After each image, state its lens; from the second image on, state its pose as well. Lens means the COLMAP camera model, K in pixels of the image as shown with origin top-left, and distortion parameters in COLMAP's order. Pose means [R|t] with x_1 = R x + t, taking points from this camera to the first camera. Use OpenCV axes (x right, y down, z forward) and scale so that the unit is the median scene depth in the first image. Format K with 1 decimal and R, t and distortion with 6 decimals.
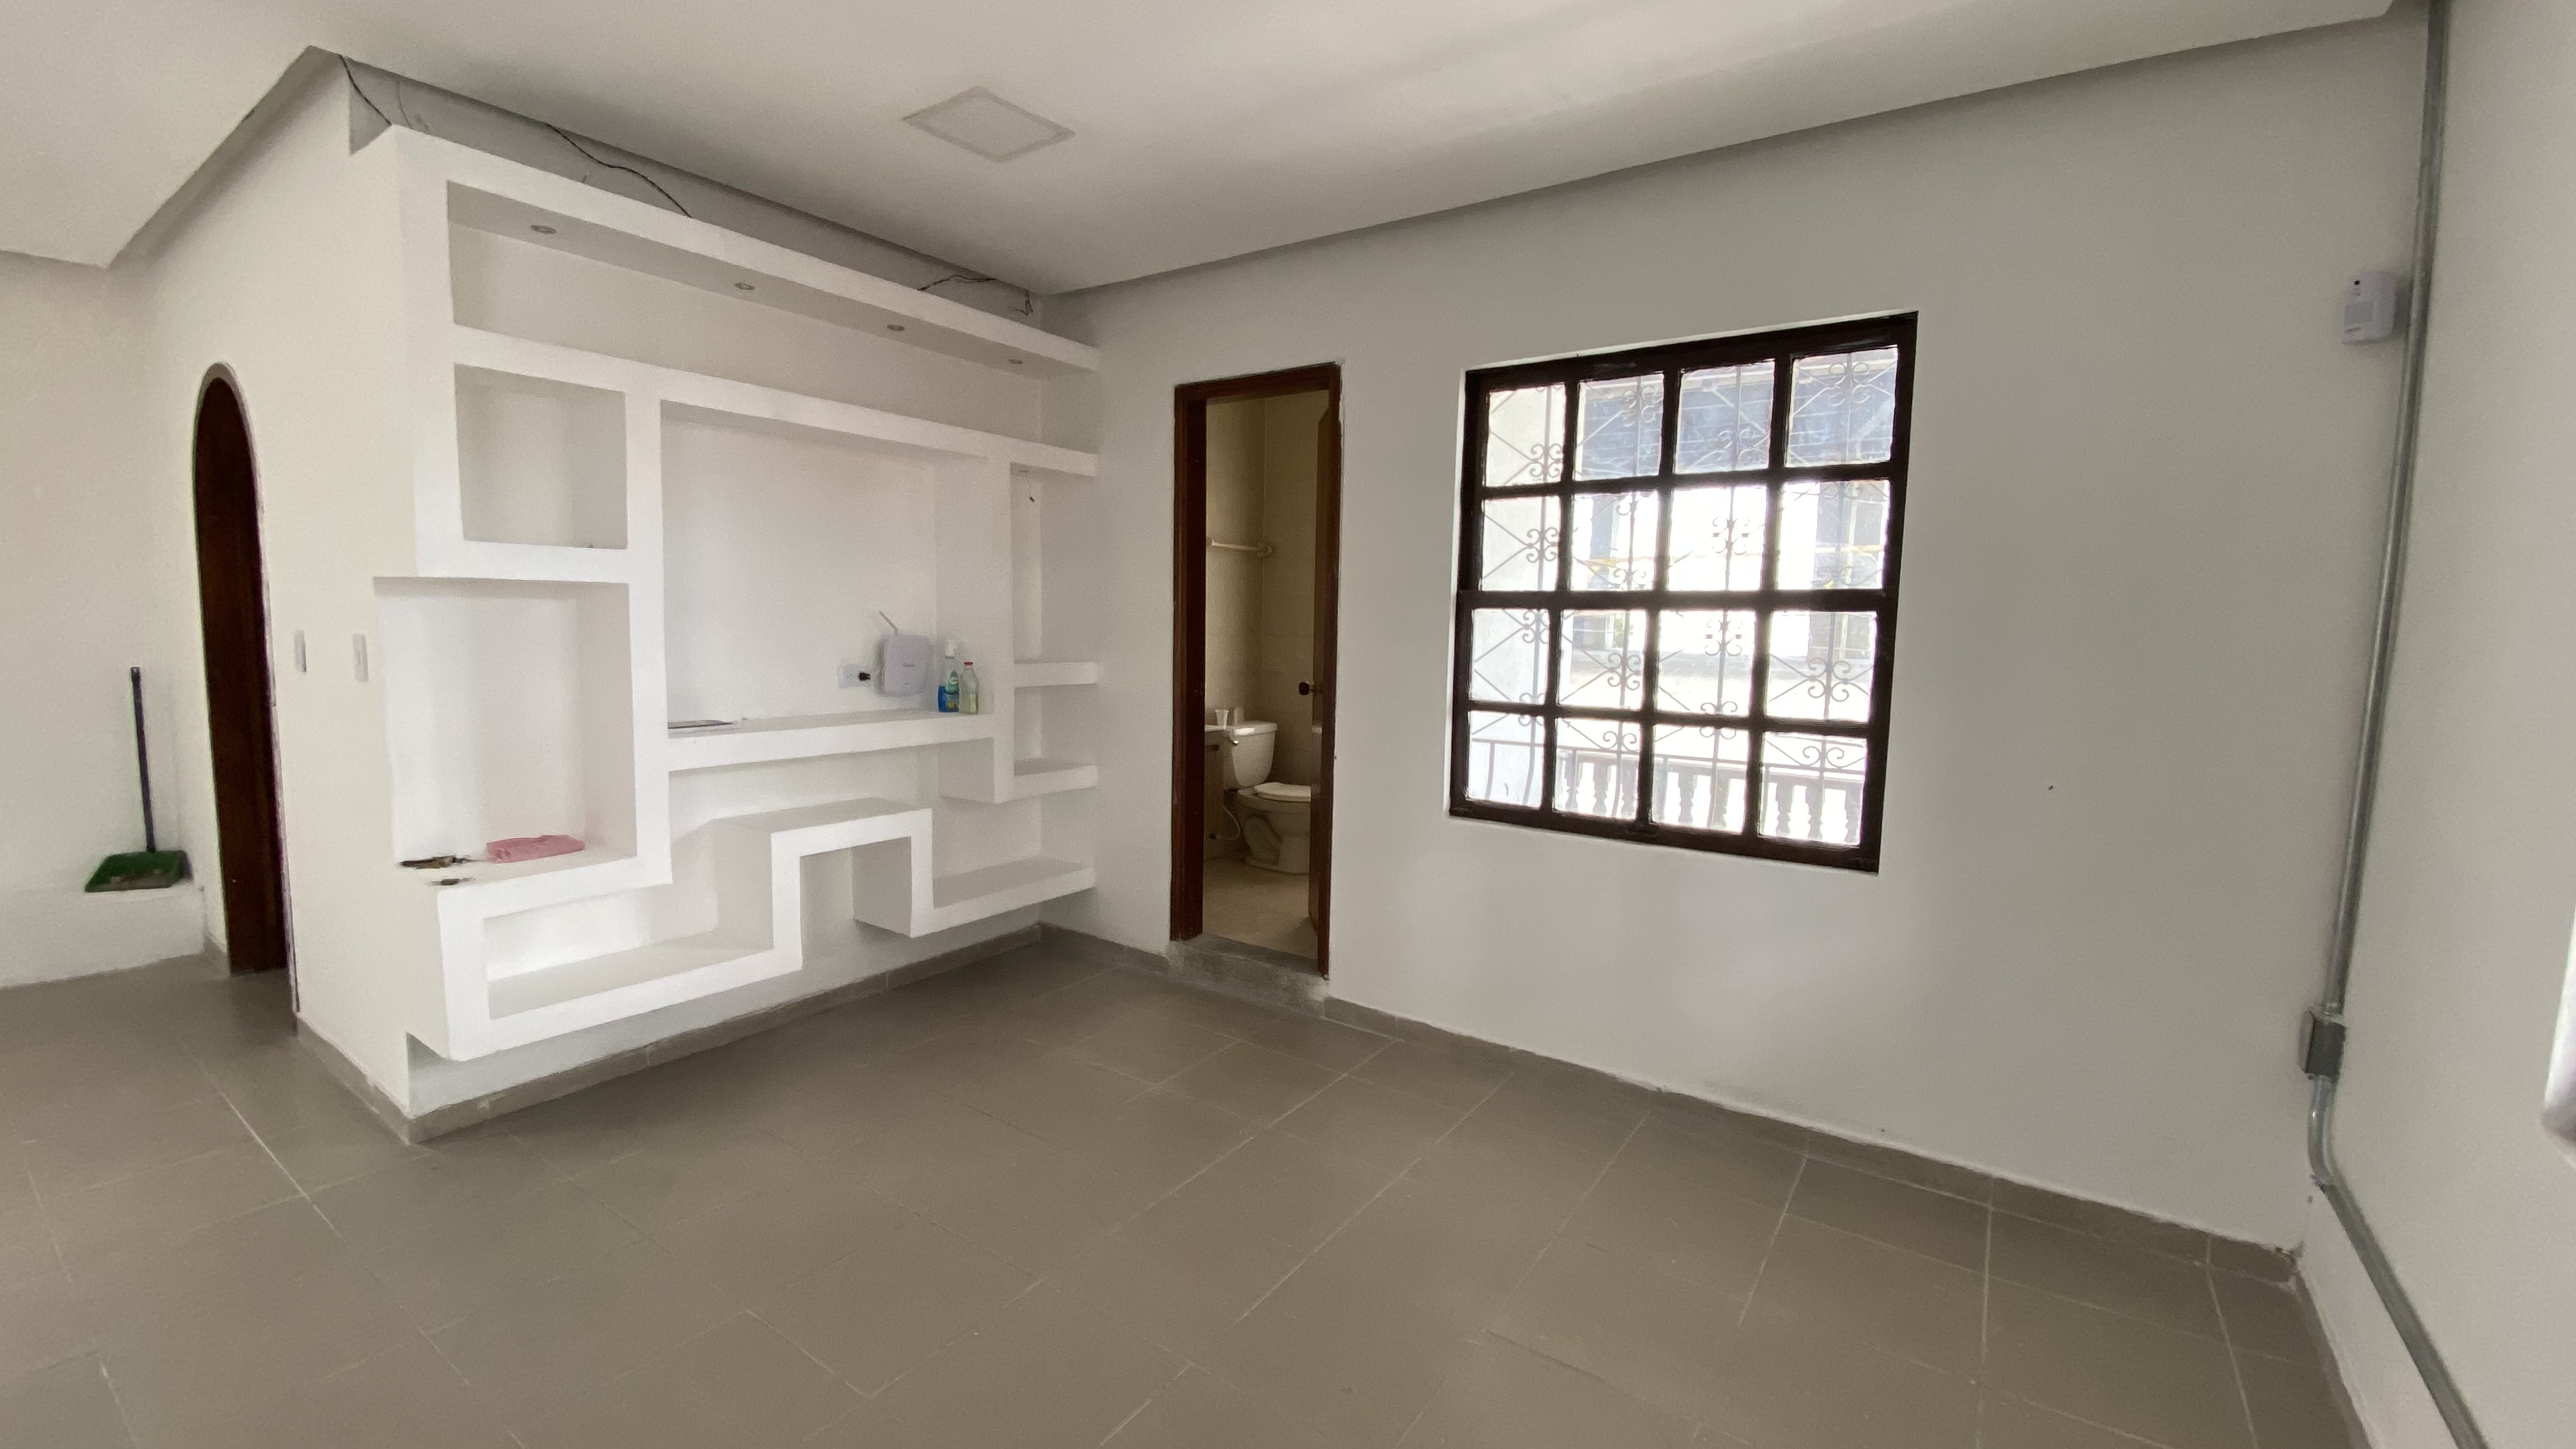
lens RADIAL K [[1031.9, 0, 1284.6], [0, 1031.9, 720.5], [0, 0, 1]] dist [0.041876, -0.036429]
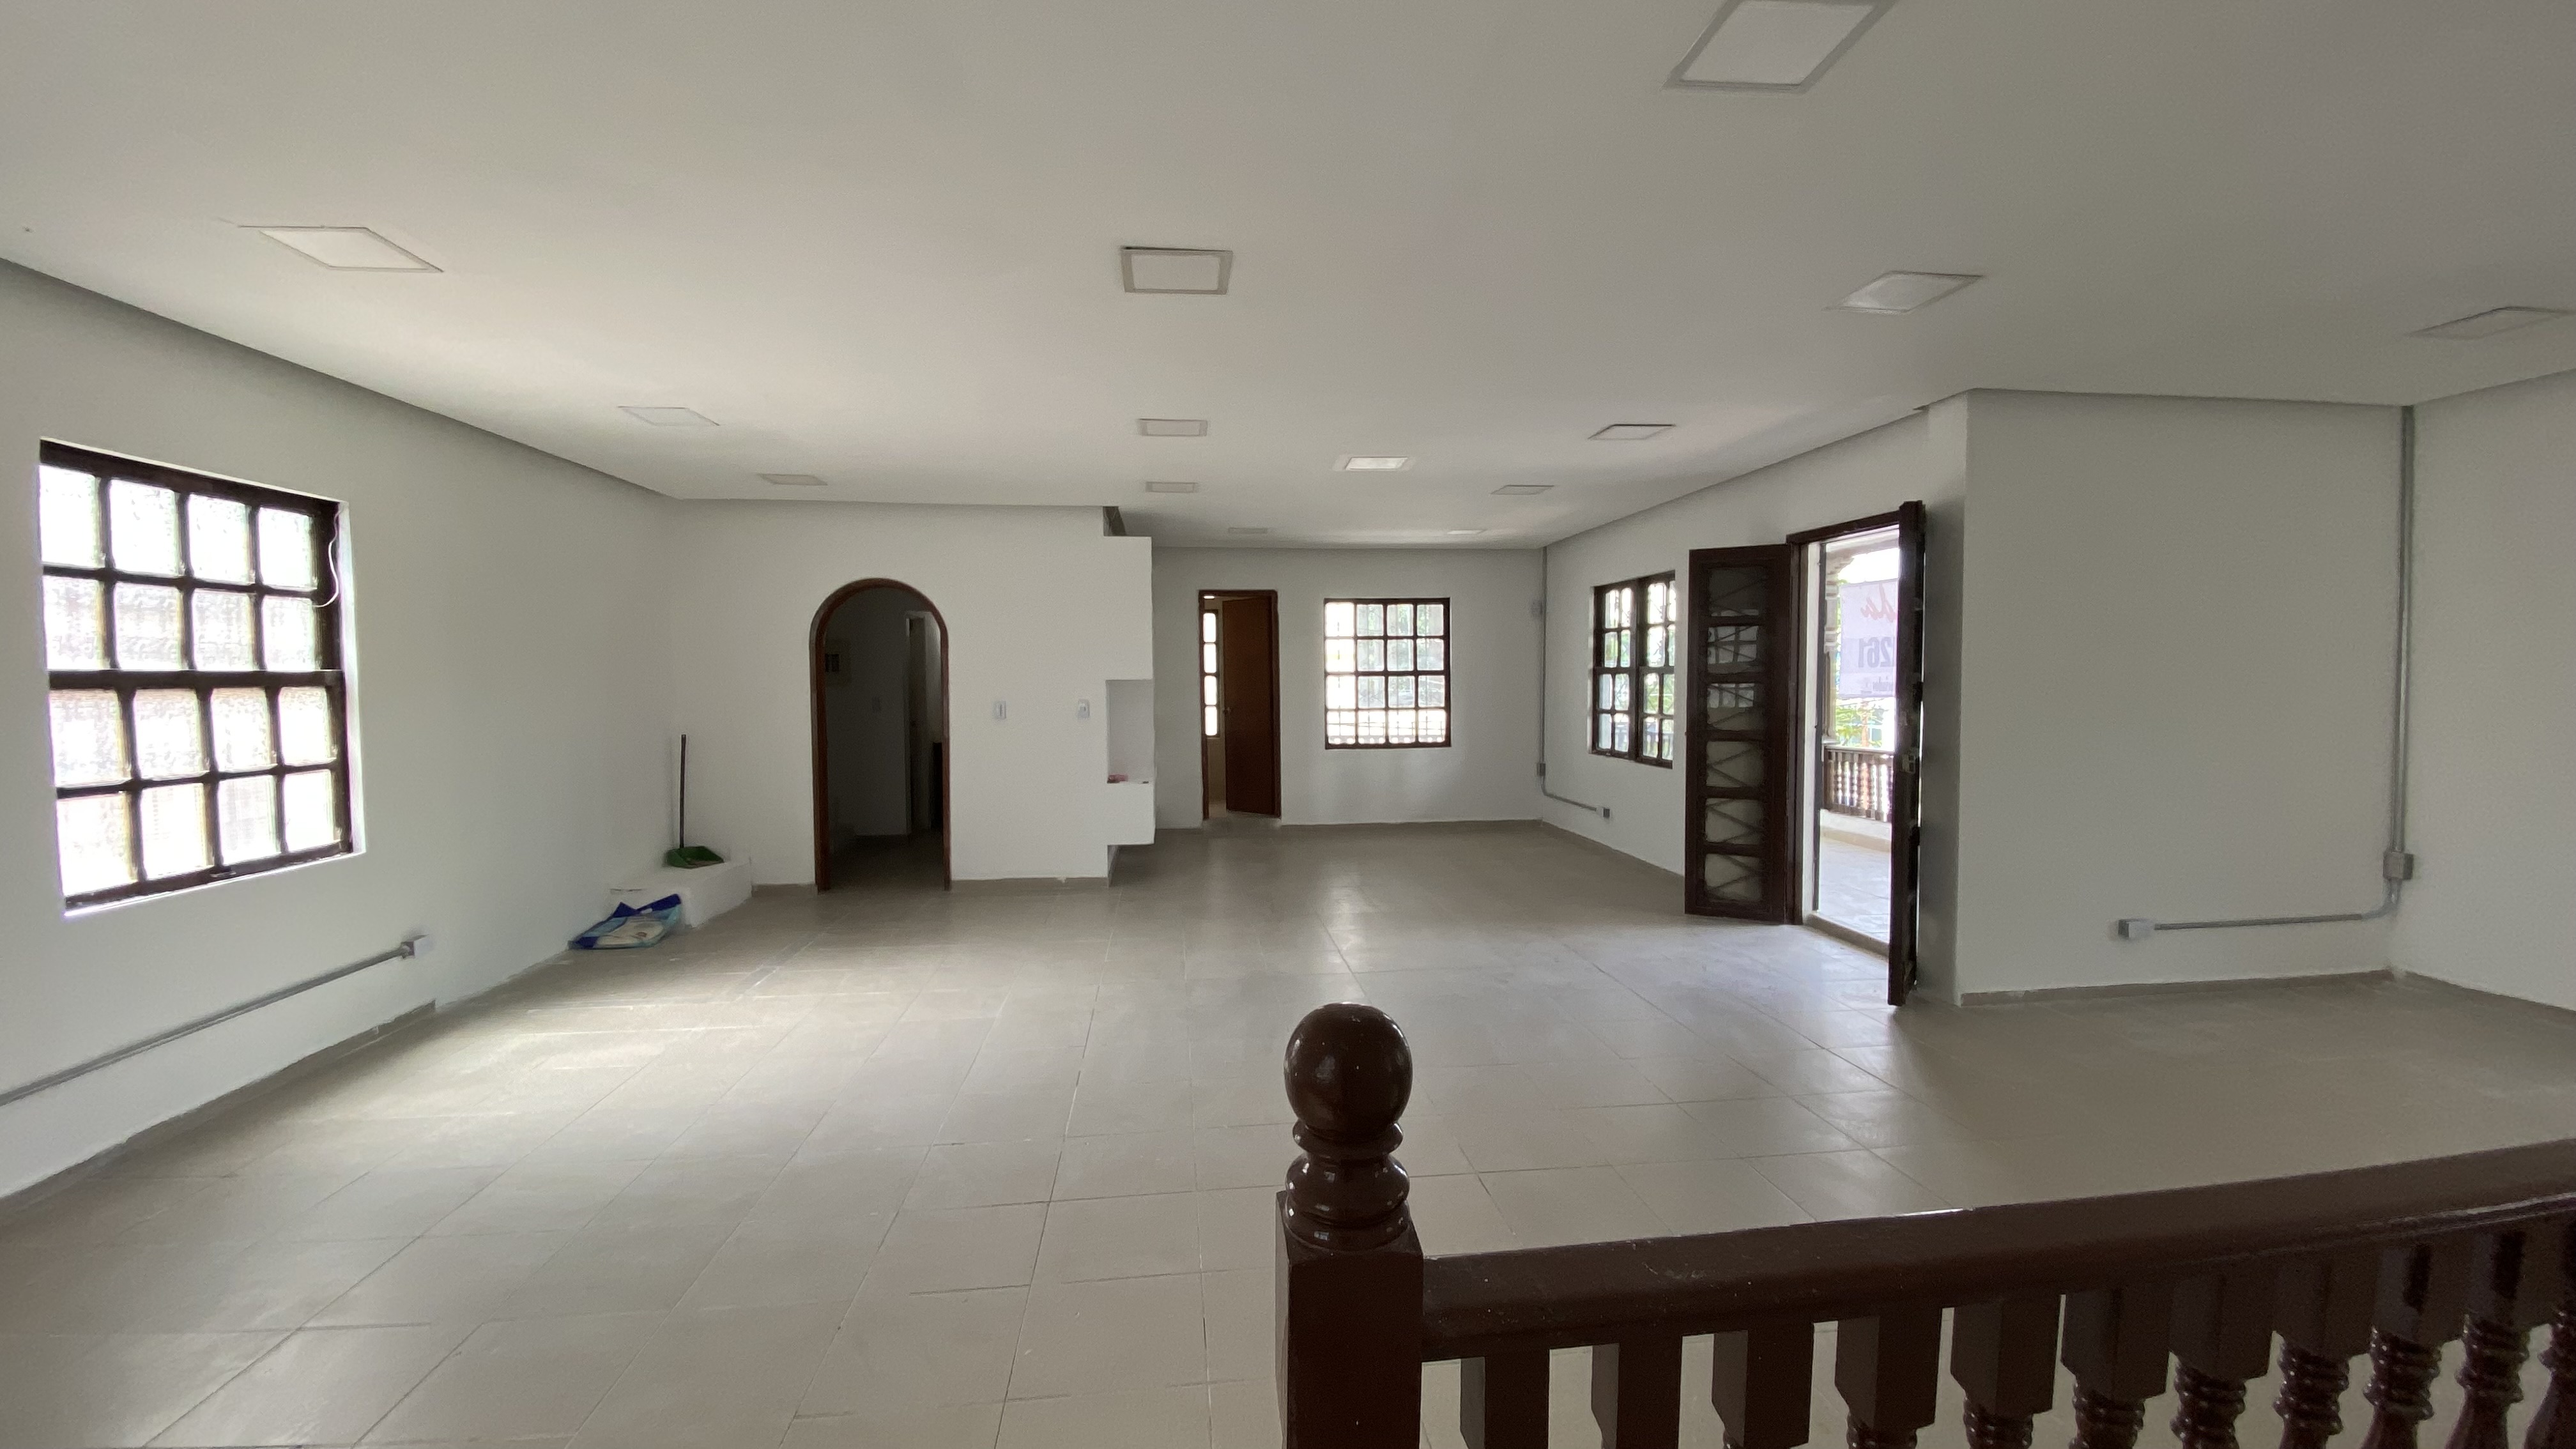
lens RADIAL K [[1031.9, 0, 1284.6], [0, 1031.9, 720.5], [0, 0, 1]] dist [0.041876, -0.036429]
pose [[0.750929, -0.056030, 0.658002, -2.110626], [0.091761, 0.995581, -0.019944, 0.069286], [-0.653977, 0.075356, 0.752752, -1.271868]]
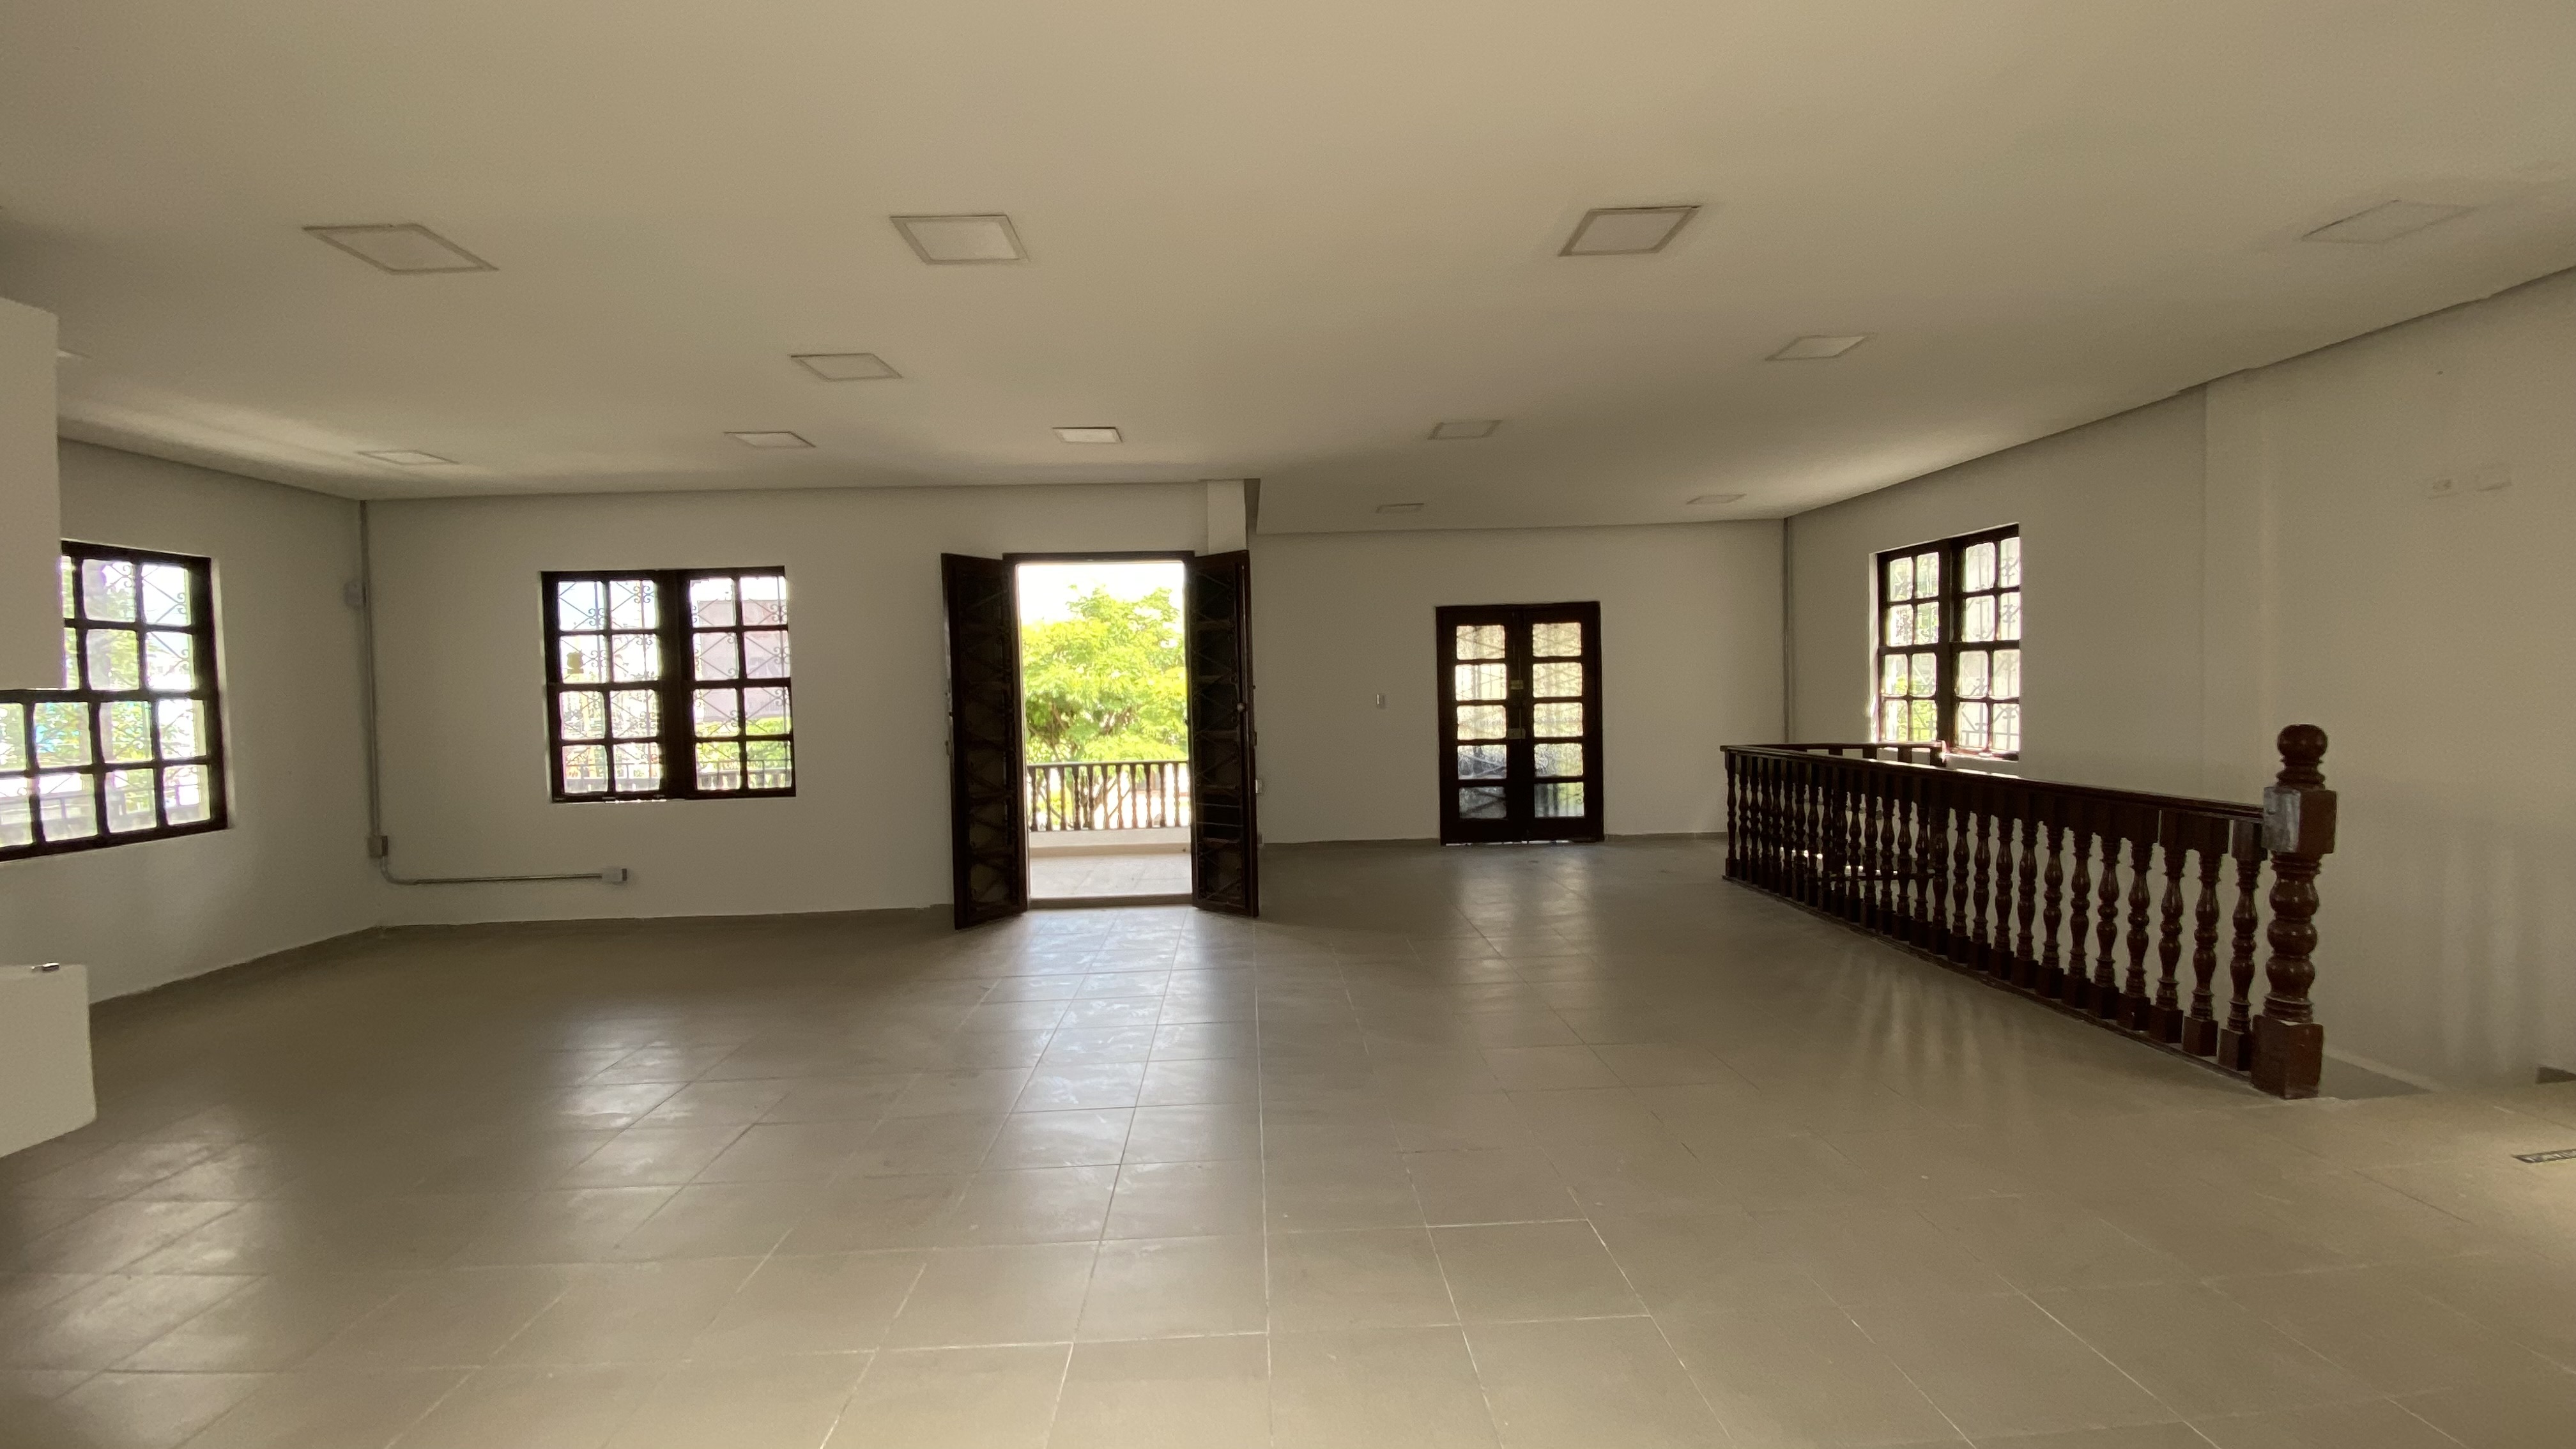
lens RADIAL K [[1031.9, 0, 1284.6], [0, 1031.9, 720.5], [0, 0, 1]] dist [0.041876, -0.036429]
pose [[-0.608276, -0.031858, 0.793086, -2.119046], [0.093928, 0.989284, 0.111779, -0.086365], [-0.788149, 0.142486, -0.598765, 0.519974]]
